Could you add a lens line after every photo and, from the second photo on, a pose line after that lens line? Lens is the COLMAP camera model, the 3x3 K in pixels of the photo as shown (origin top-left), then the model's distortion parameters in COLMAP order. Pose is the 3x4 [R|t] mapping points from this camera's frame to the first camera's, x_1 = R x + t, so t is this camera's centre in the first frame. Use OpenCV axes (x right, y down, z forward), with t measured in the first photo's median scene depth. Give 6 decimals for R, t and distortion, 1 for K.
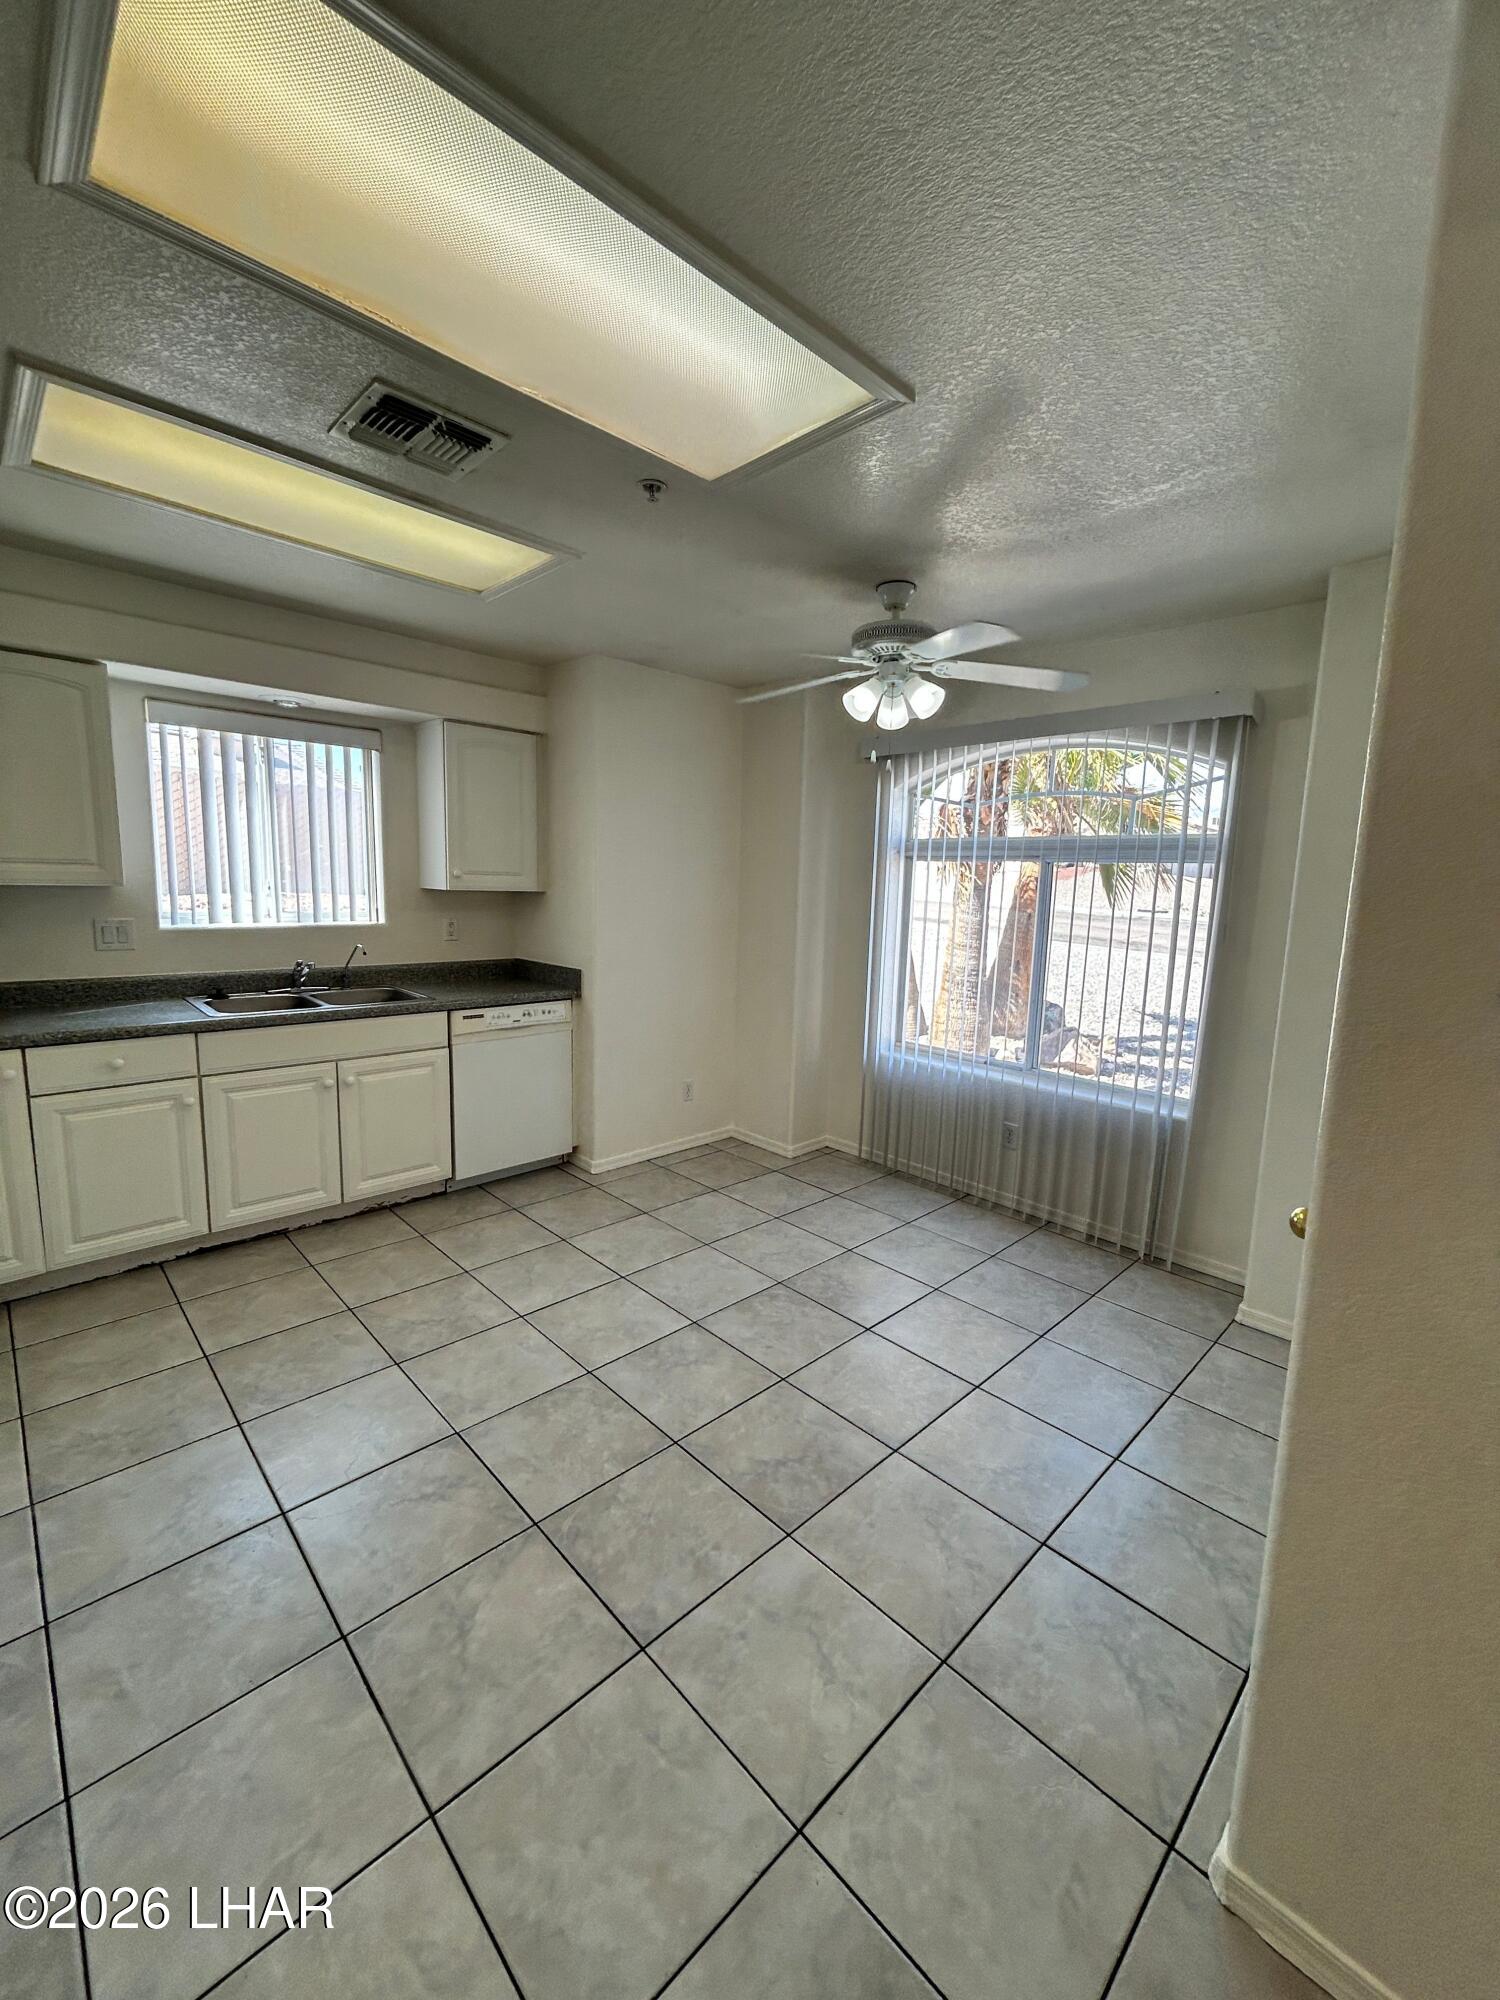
lens RADIAL K [[809.1, 0, 759.4], [0, 809.1, 992.1], [0, 0, 1]] dist [-0.005708, 0.001297]
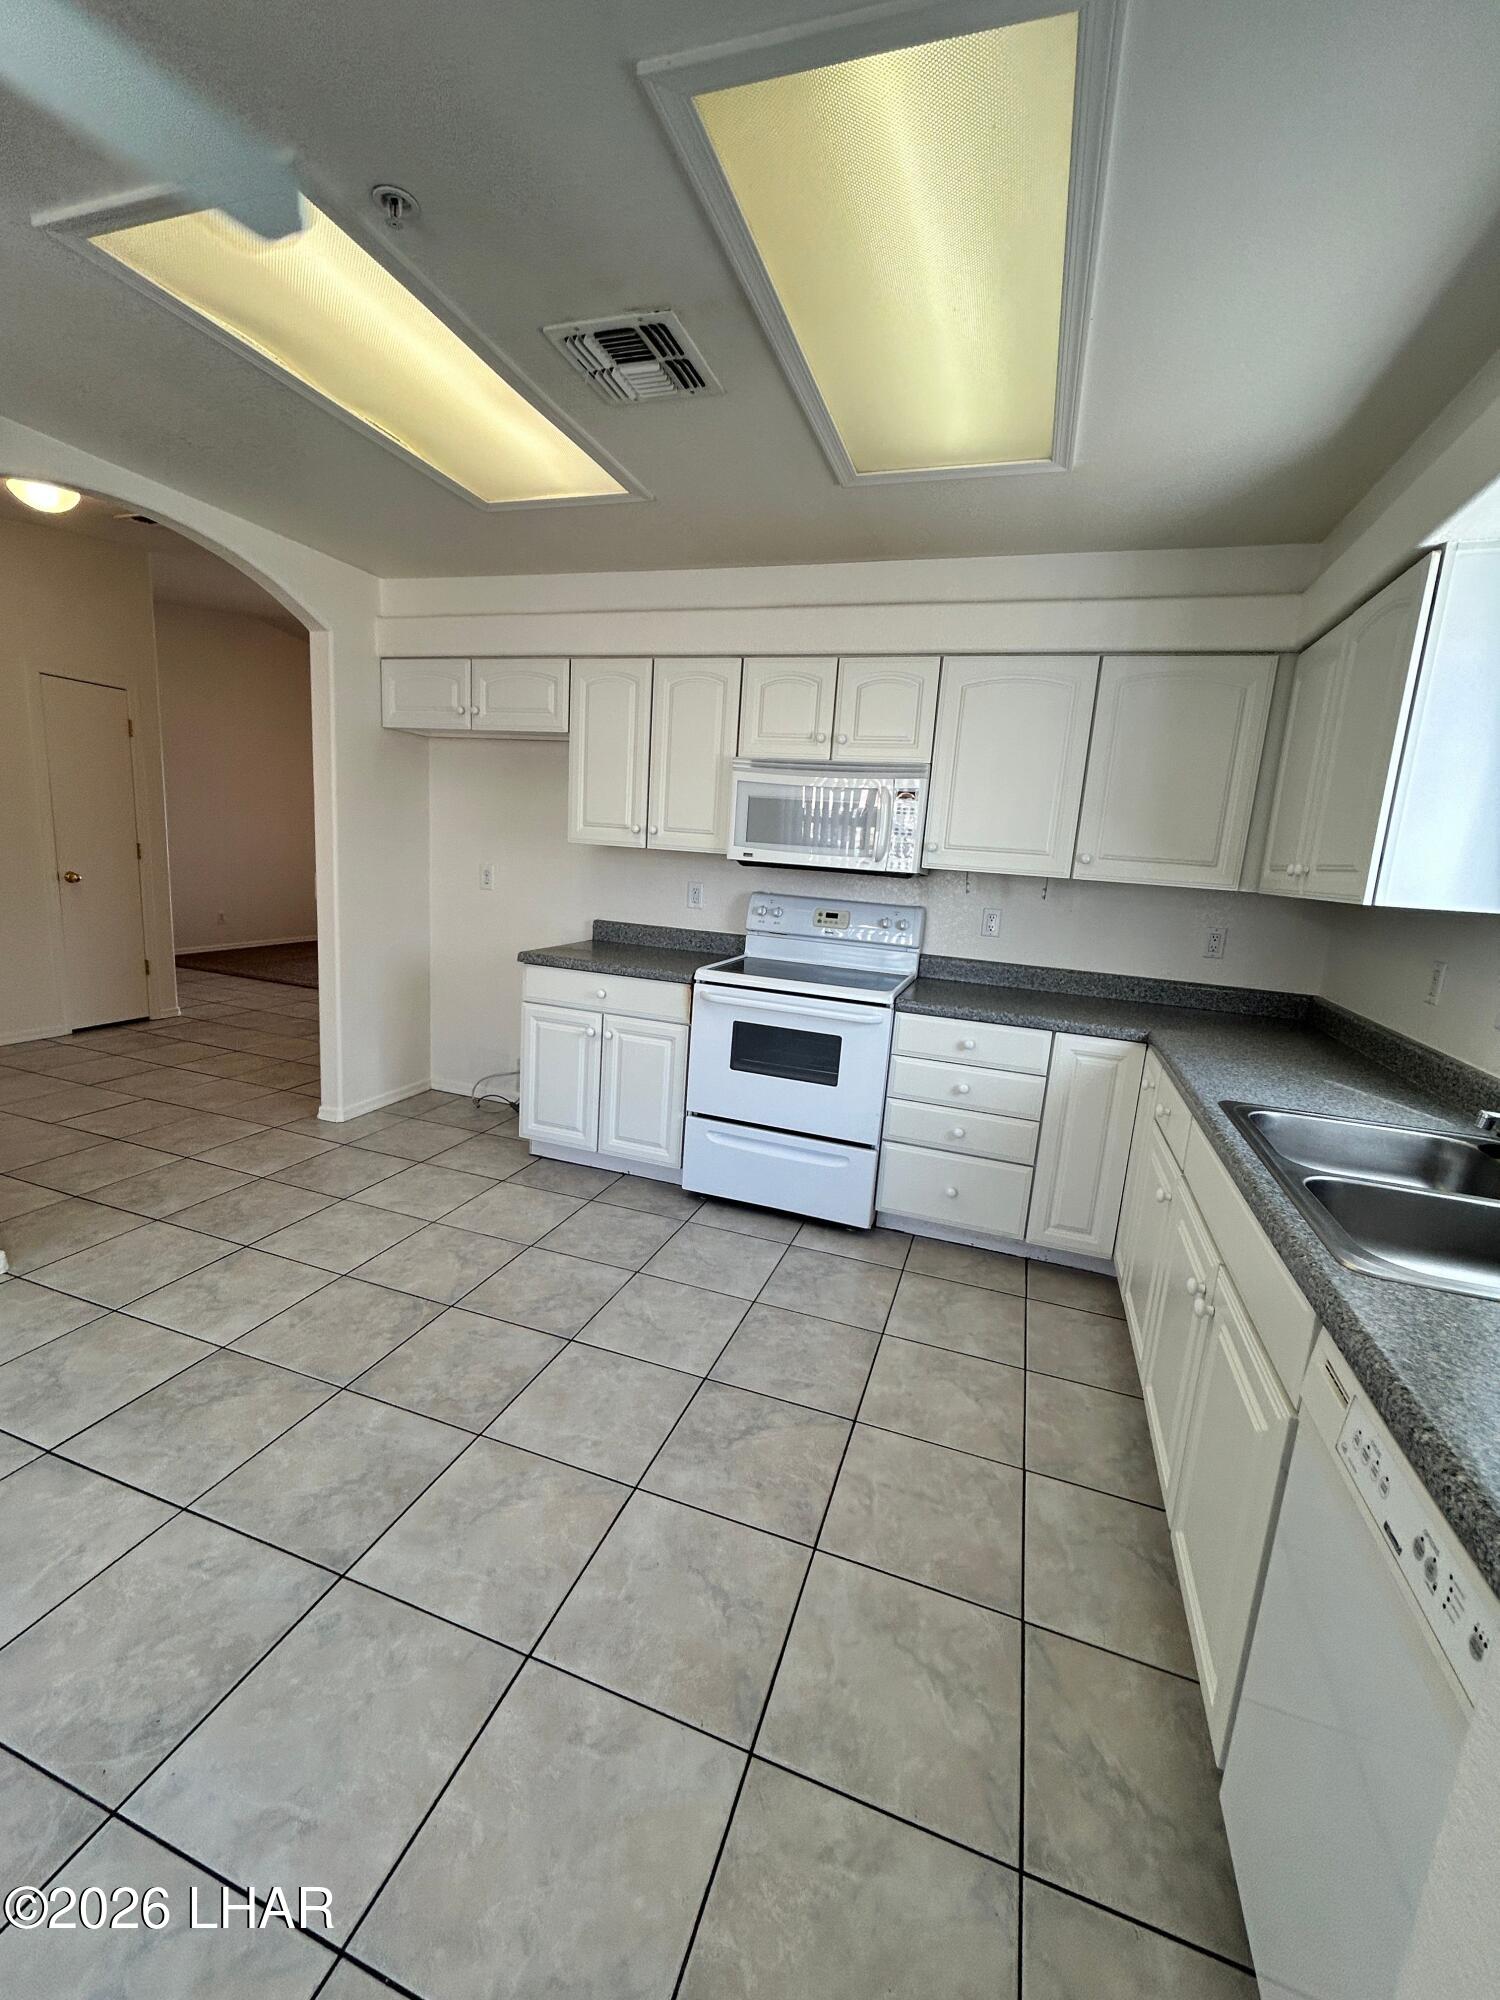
lens RADIAL K [[809.1, 0, 753.8], [0, 809.1, 1001.1], [0, 0, 1]] dist [-0.005708, 0.001297]
pose [[-0.888980, -0.008396, -0.457868, -0.063251], [-0.158401, 0.943754, 0.290239, -0.154300], [0.429678, 0.330543, -0.840308, 1.247516]]
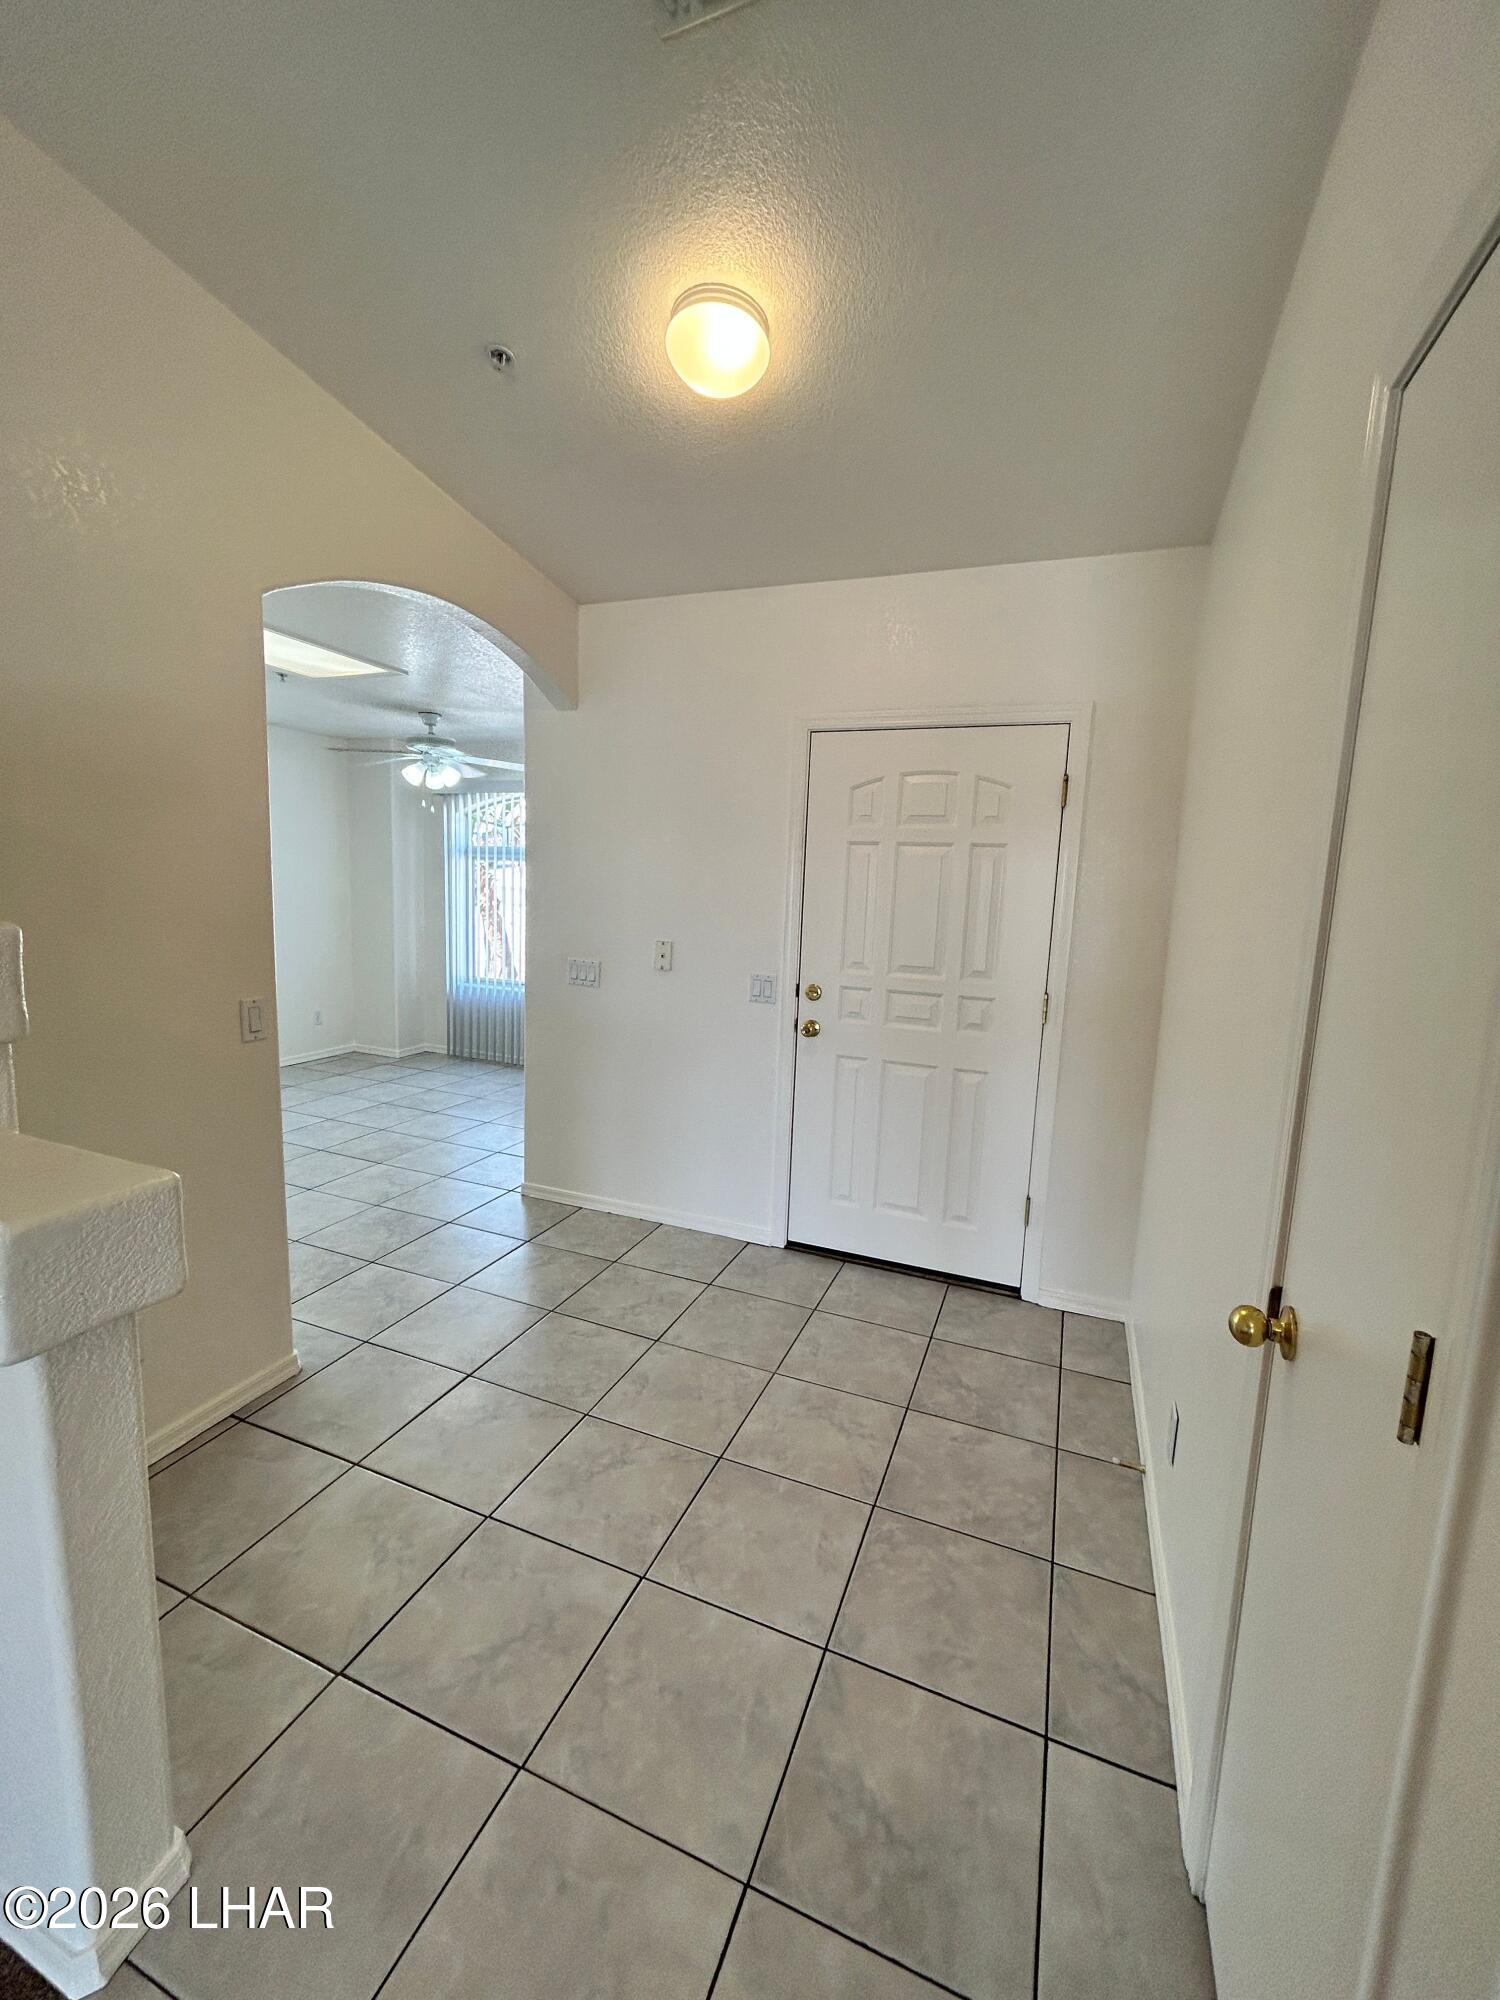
lens RADIAL K [[809.1, 0, 748.1], [0, 809.1, 993.4], [0, 0, 1]] dist [-0.005708, 0.001297]
pose [[0.917057, -0.045995, 0.396094, 0.063207], [0.041288, 0.998939, 0.020406, 0.113775], [-0.396612, -0.002360, 0.917983, -0.854524]]
